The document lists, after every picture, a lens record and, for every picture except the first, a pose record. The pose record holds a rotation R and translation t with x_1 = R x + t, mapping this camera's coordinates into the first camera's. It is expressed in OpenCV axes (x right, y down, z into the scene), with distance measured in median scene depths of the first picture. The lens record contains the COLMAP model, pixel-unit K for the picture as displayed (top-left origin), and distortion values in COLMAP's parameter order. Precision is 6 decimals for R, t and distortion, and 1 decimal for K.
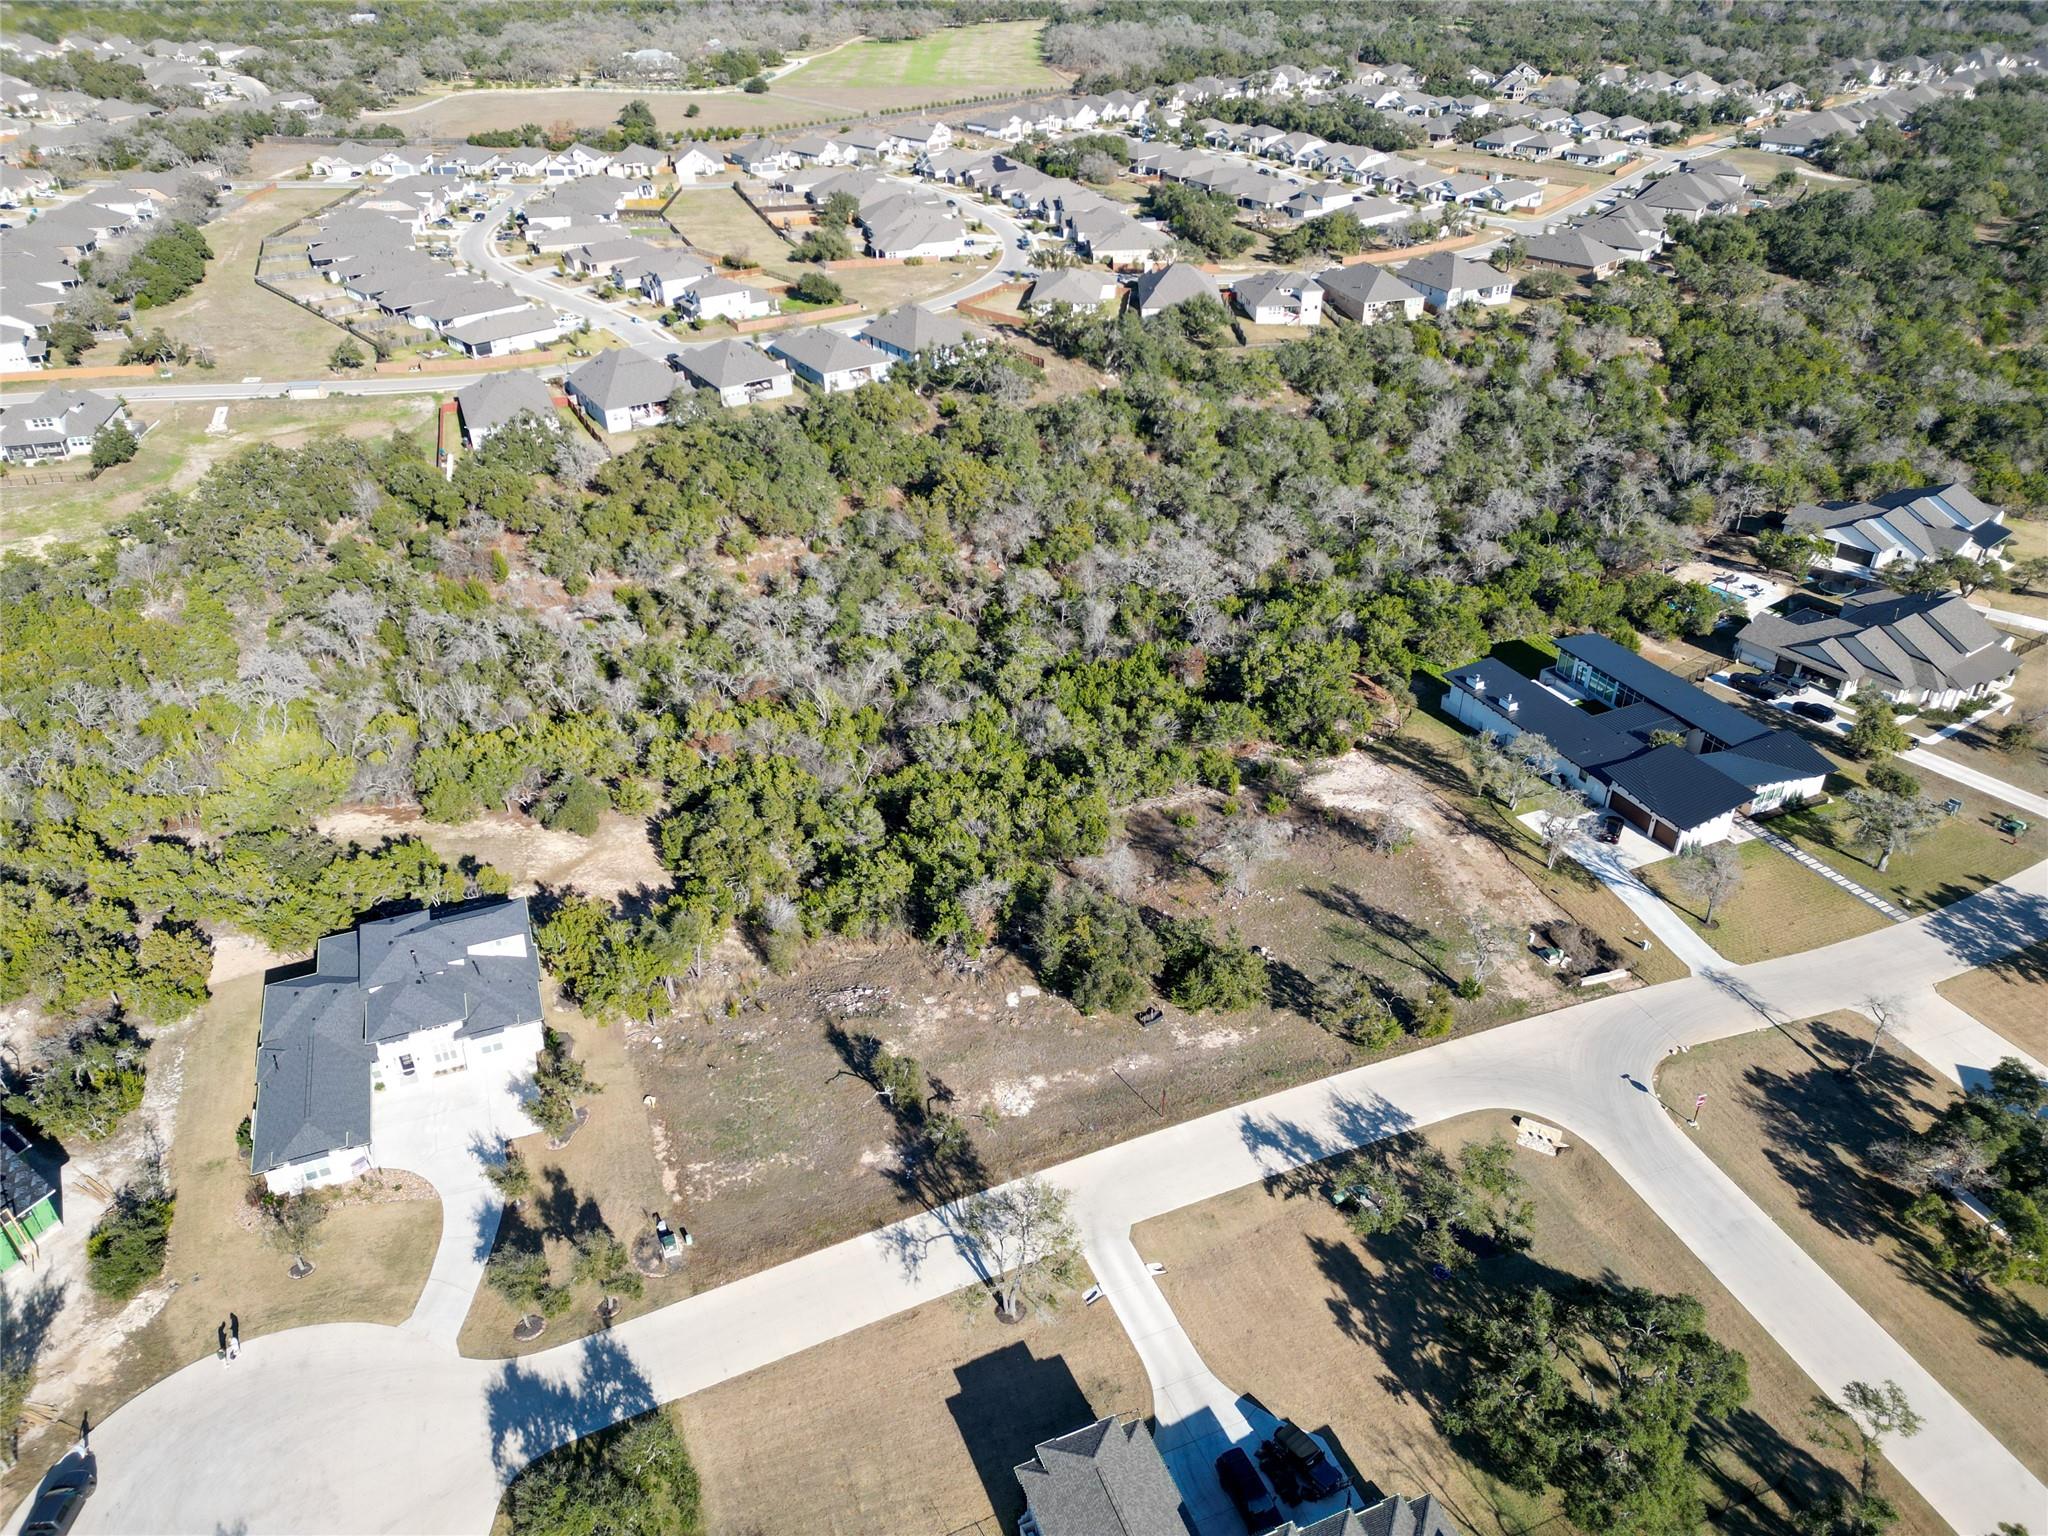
lens RADIAL K [[1421.9, 0, 1018.6], [0, 1421.9, 761.5], [0, 0, 1]] dist [0.073527, -0.066331]
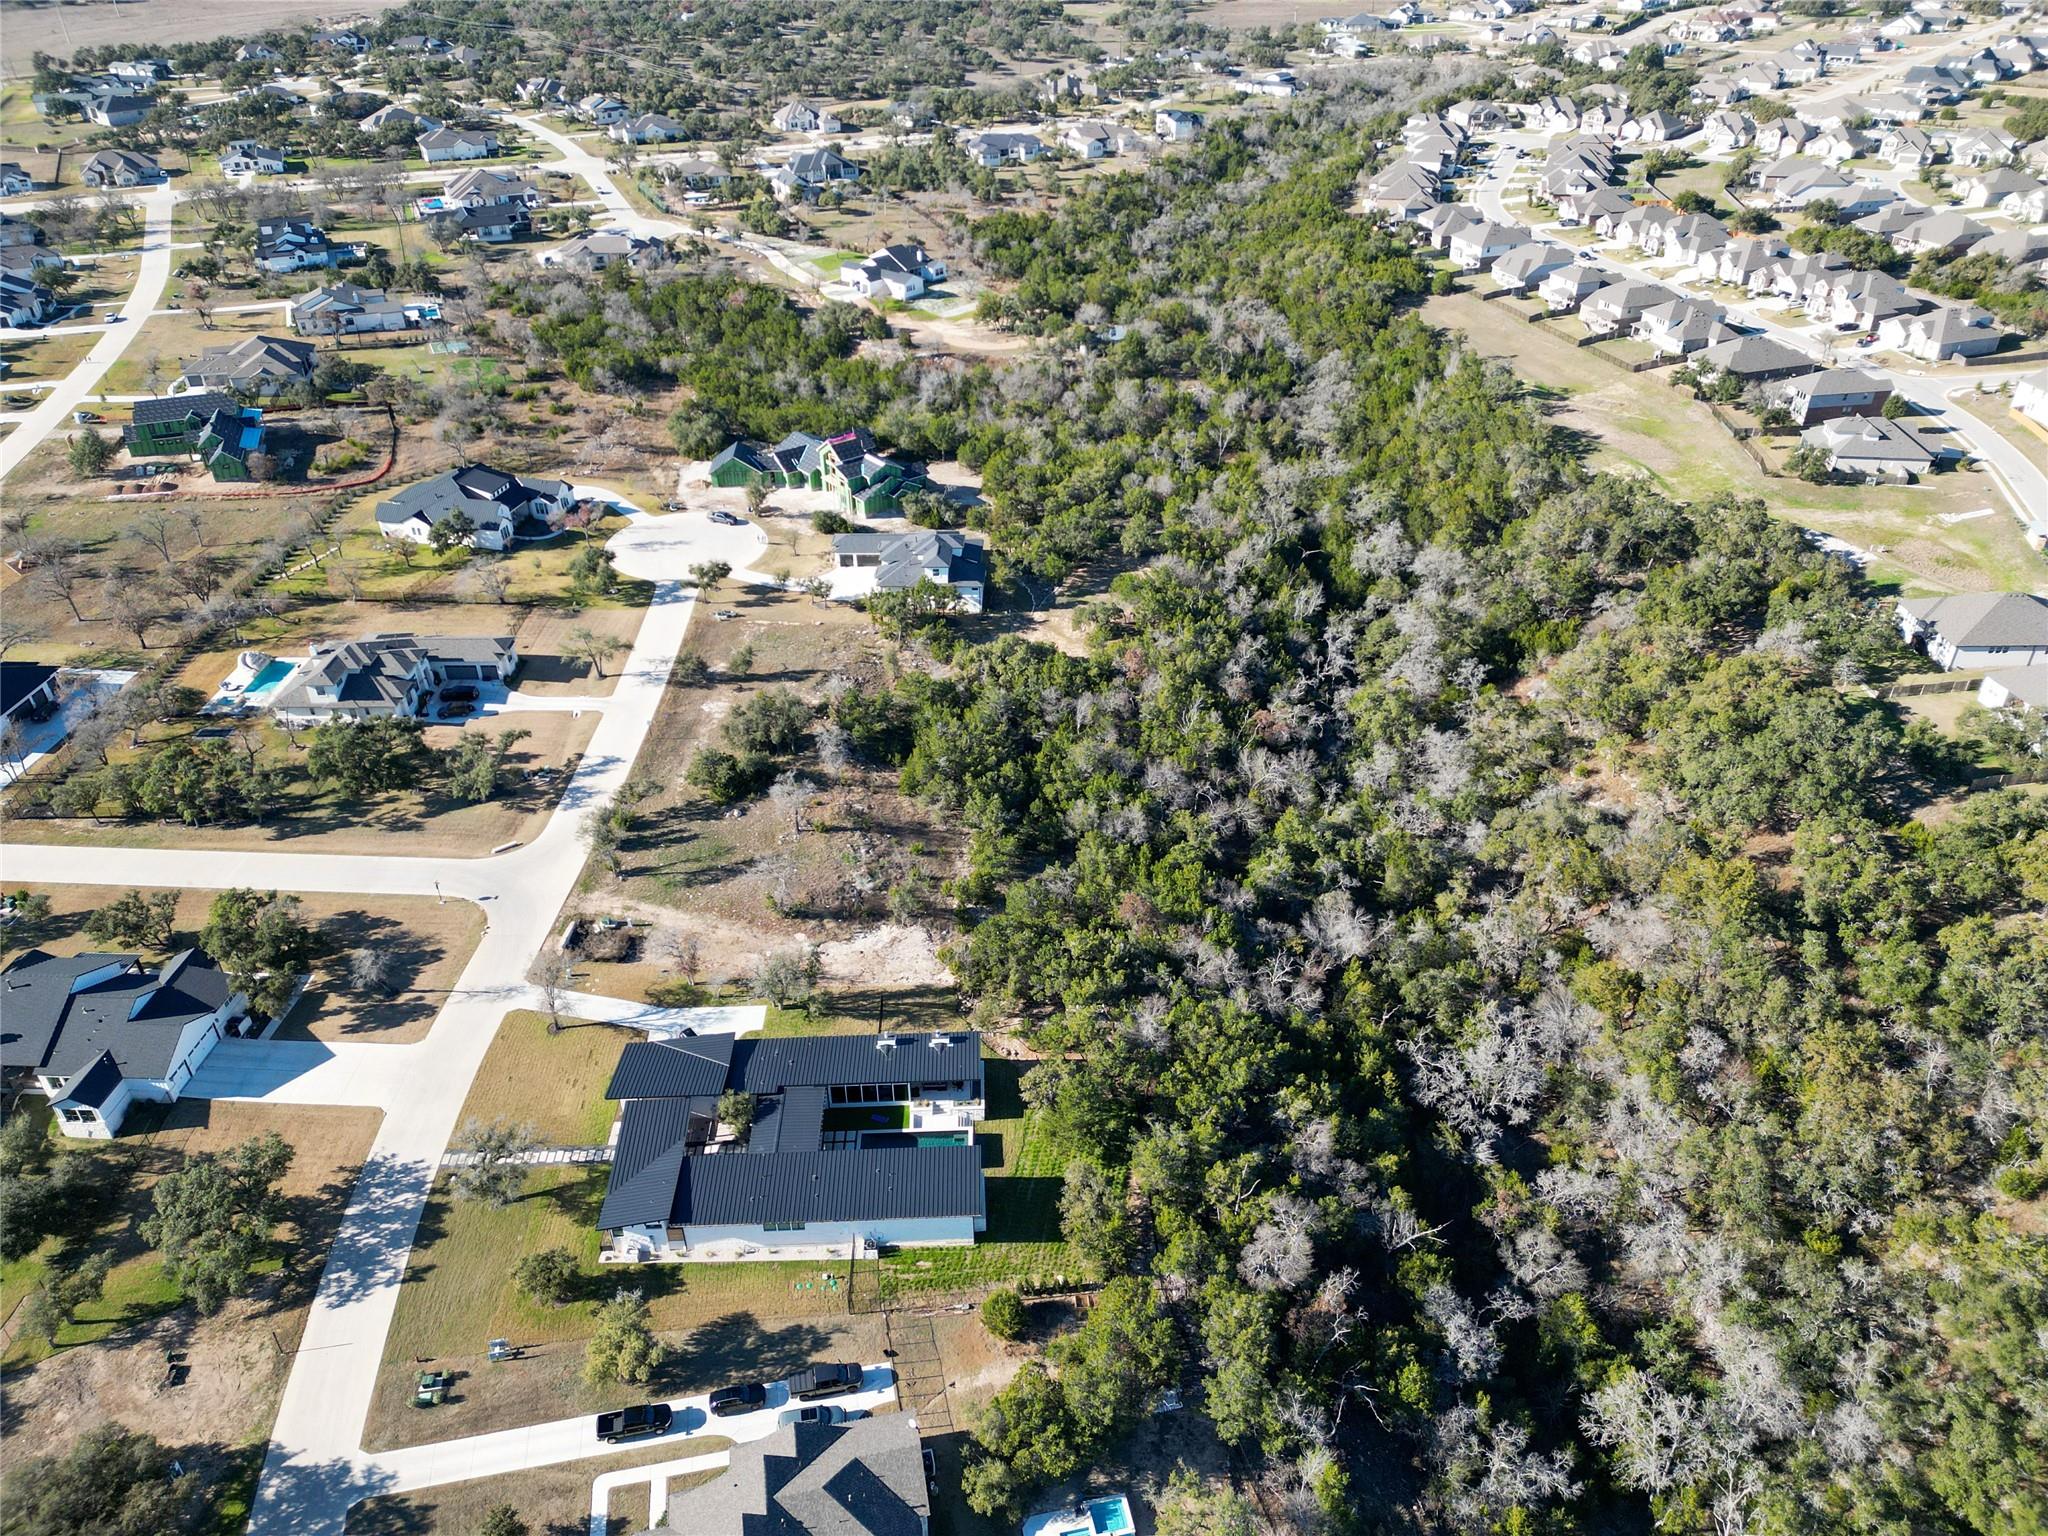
lens RADIAL K [[1421.9, 0, 1018.6], [0, 1421.9, 761.5], [0, 0, 1]] dist [0.073527, -0.066331]
pose [[-0.388067, 0.515427, -0.764028, 1.028465], [-0.473325, 0.599856, 0.645086, -0.872629], [0.790802, 0.611970, 0.011181, 1.067806]]
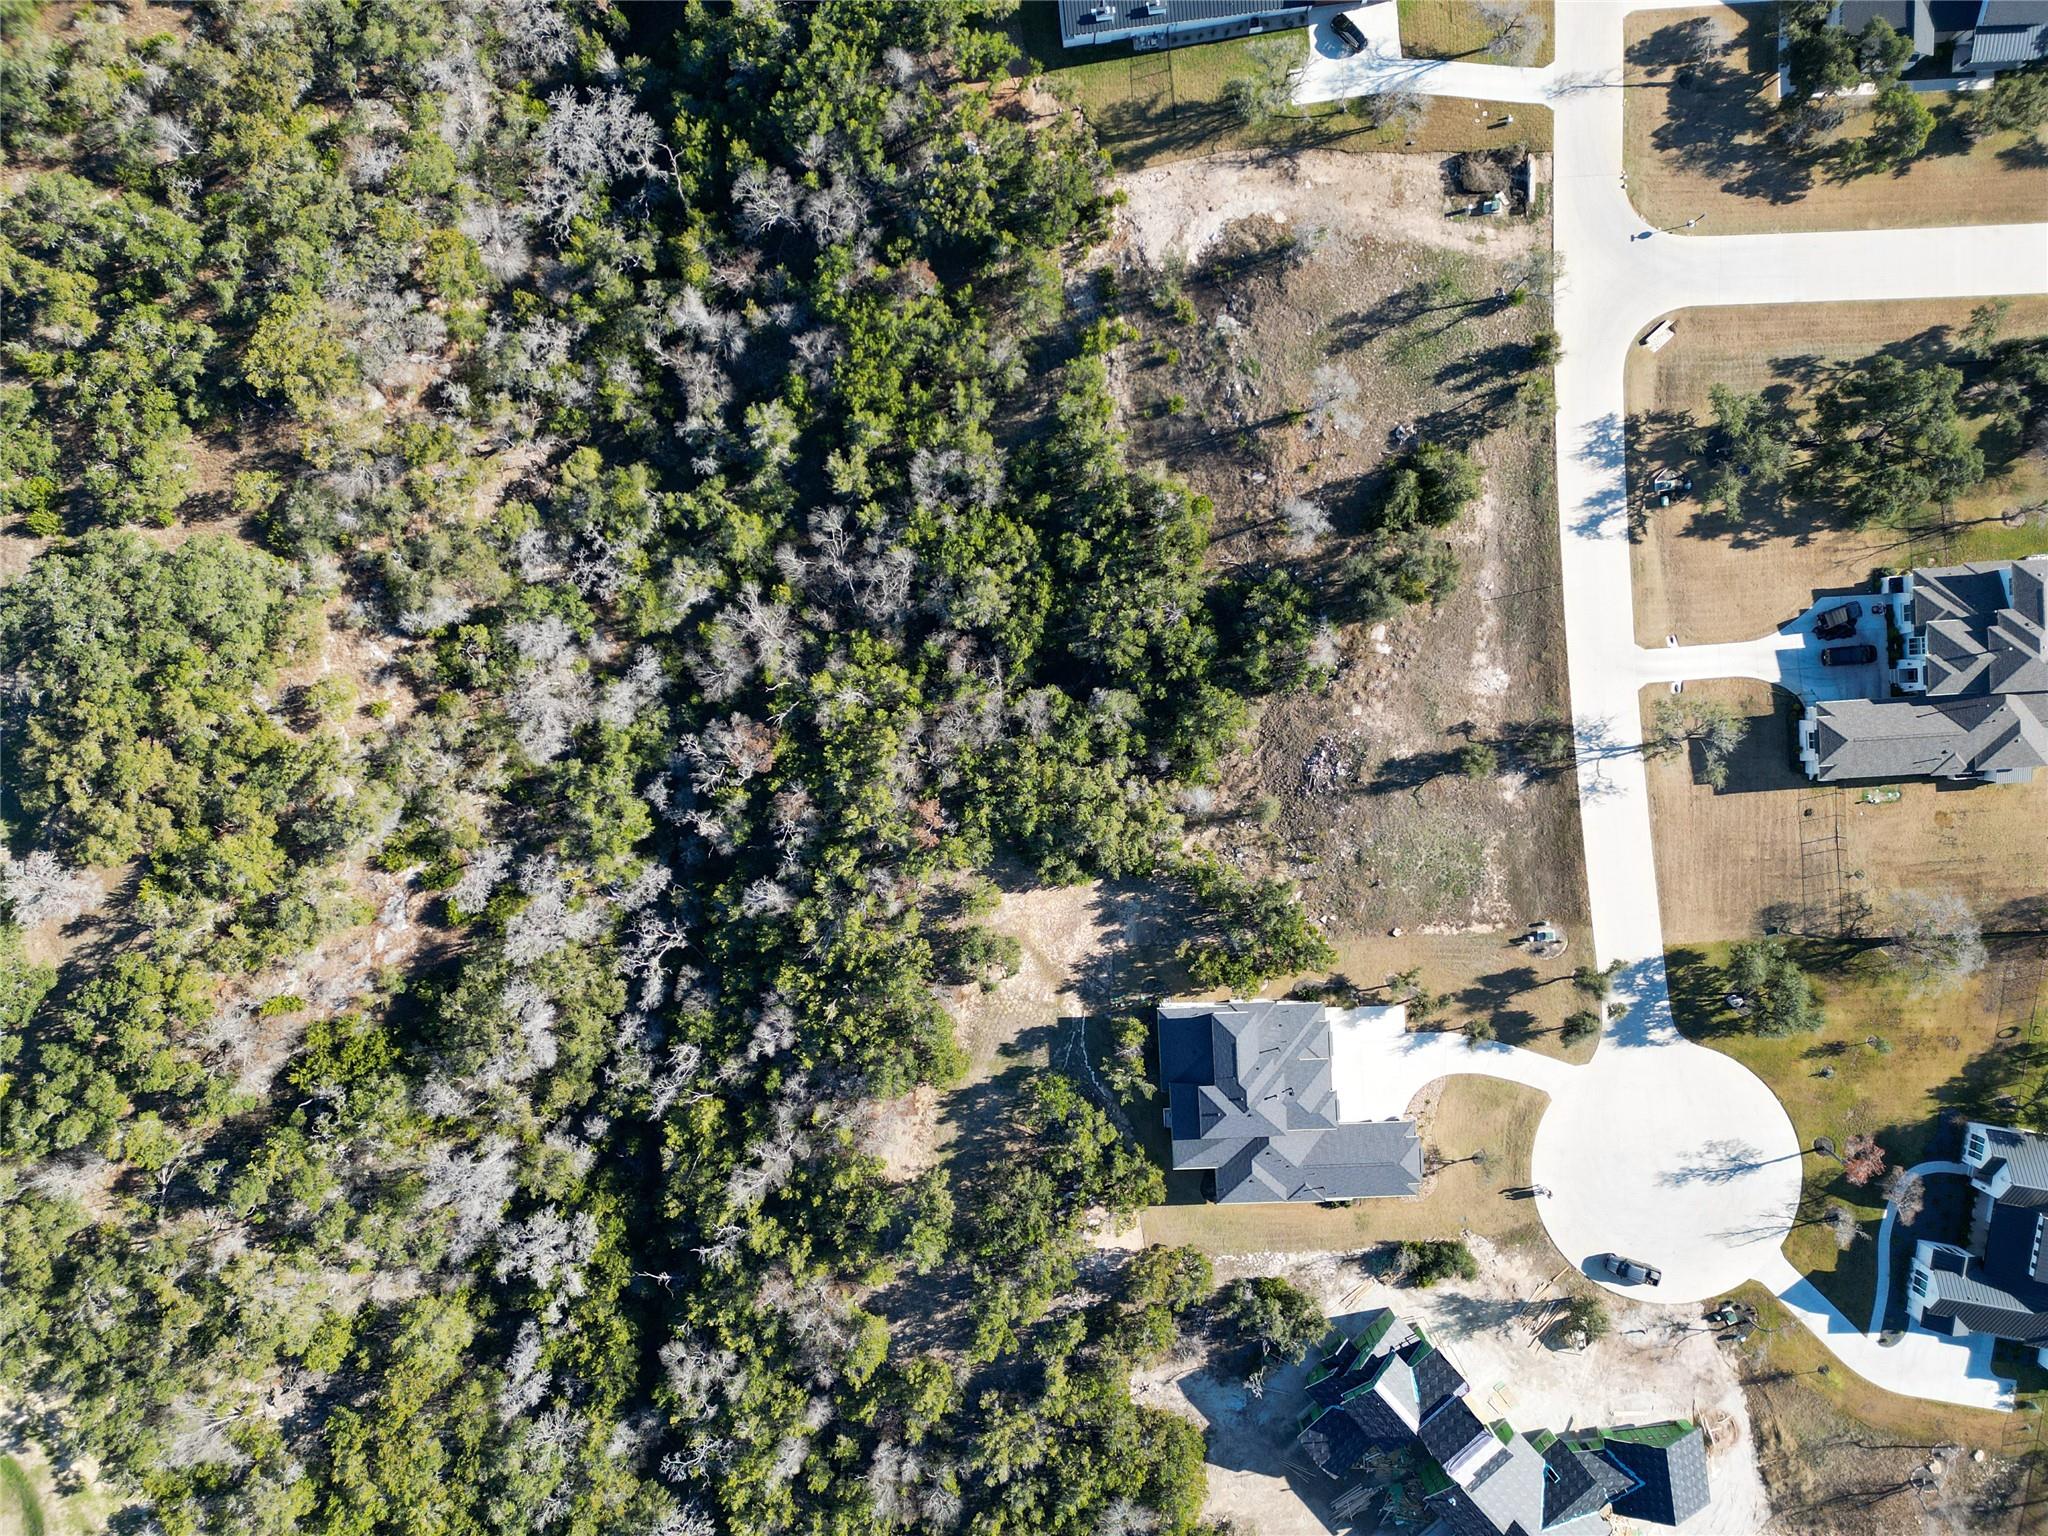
lens RADIAL K [[1421.9, 0, 1018.6], [0, 1421.9, 761.5], [0, 0, 1]] dist [0.073527, -0.066331]
pose [[0.314646, -0.948808, -0.027576, -0.144481], [0.519890, 0.147956, 0.841322, -0.909959], [-0.794174, -0.279055, 0.539830, 0.479180]]
